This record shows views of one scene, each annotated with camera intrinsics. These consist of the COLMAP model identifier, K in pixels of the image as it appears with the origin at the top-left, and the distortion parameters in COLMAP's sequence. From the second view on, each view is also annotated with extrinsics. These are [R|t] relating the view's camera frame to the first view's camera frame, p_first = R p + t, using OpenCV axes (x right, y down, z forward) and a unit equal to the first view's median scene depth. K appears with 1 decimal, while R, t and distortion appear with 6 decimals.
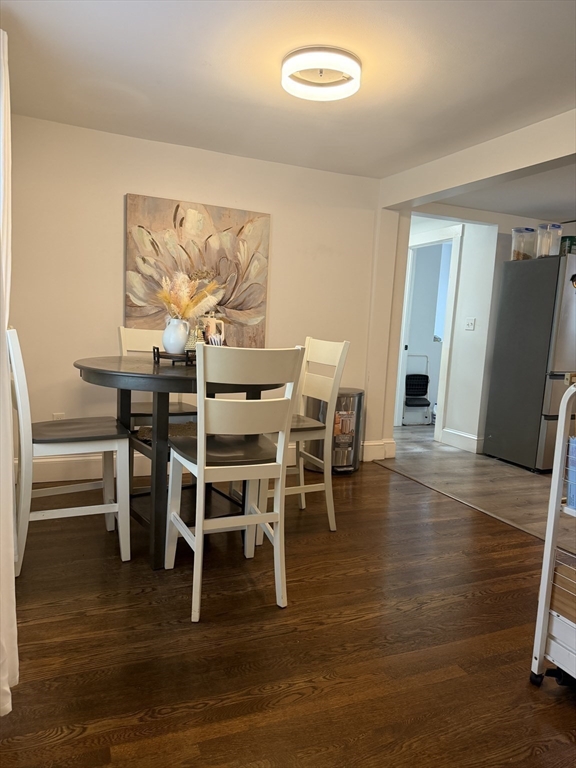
lens RADIAL K [[528.6, 0, 285.3], [0, 528.6, 387.2], [0, 0, 1]] dist [0.014986, -0.011406]
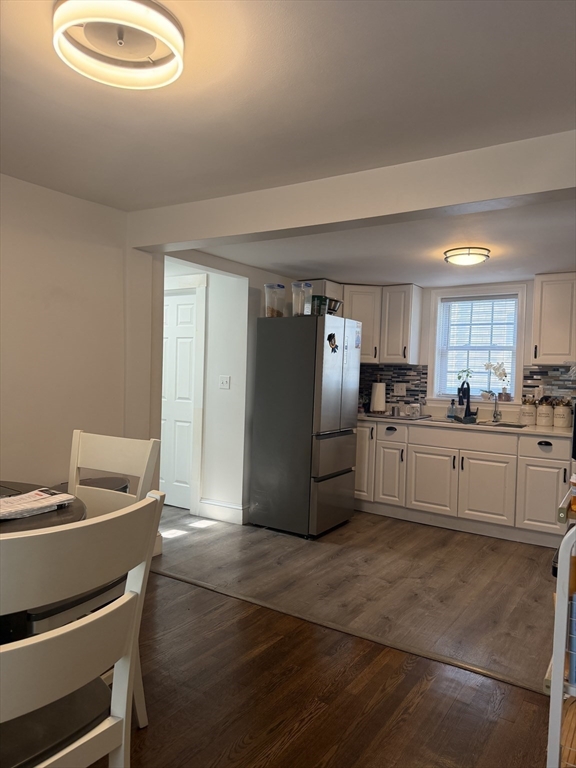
lens RADIAL K [[528.6, 0, 293.4], [0, 528.6, 382.8], [0, 0, 1]] dist [0.014986, -0.011406]
pose [[0.832826, -0.032647, 0.552572, -0.065167], [0.078691, 0.995103, -0.059809, -0.063023], [-0.547913, 0.093293, 0.831317, 0.203831]]
